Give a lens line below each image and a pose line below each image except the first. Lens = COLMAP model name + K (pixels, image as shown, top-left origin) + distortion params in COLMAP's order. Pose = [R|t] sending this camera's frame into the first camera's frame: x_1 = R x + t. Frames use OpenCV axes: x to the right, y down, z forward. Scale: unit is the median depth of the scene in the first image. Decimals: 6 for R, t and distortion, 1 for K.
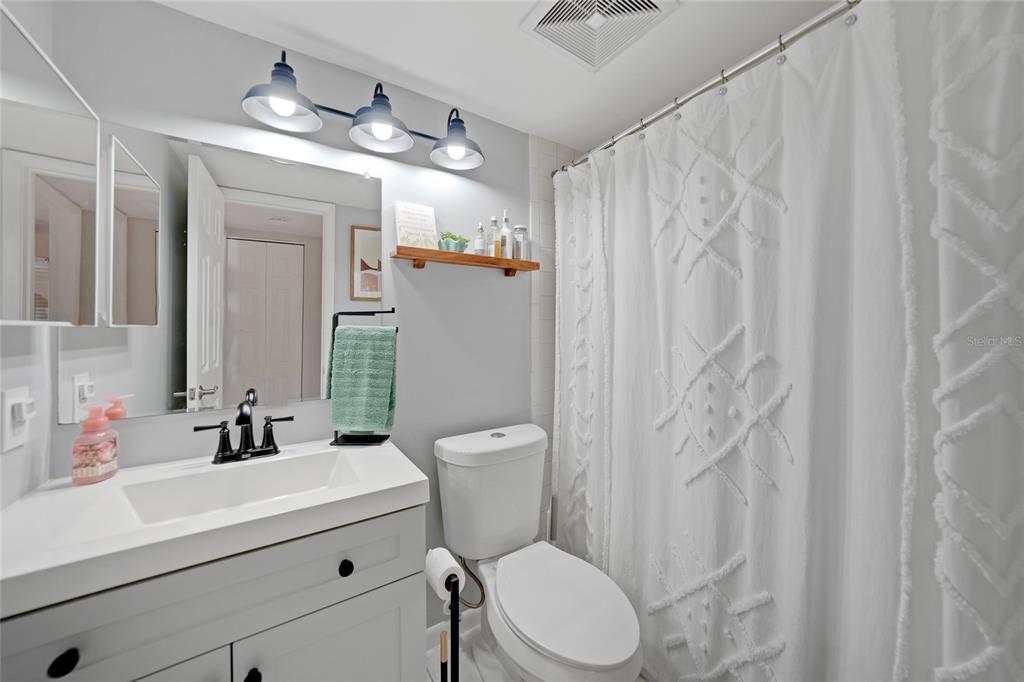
lens RADIAL K [[355.3, 0, 514.8], [0, 355.3, 331.5], [0, 0, 1]] dist [-0.023654, 0.004416]
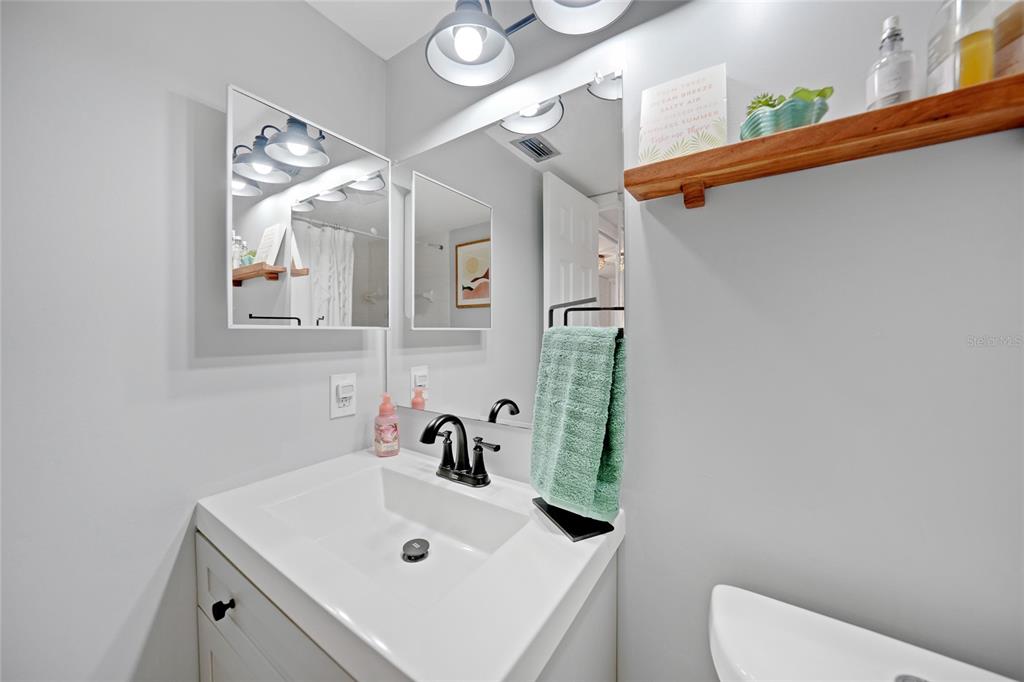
lens RADIAL K [[355.3, 0, 514.4], [0, 355.3, 334.7], [0, 0, 1]] dist [-0.023654, 0.004416]
pose [[0.385955, 0.008068, -0.922483, 0.098154], [-0.005599, 0.999964, 0.006403, -0.005713], [0.922501, 0.002694, 0.385986, 0.744186]]
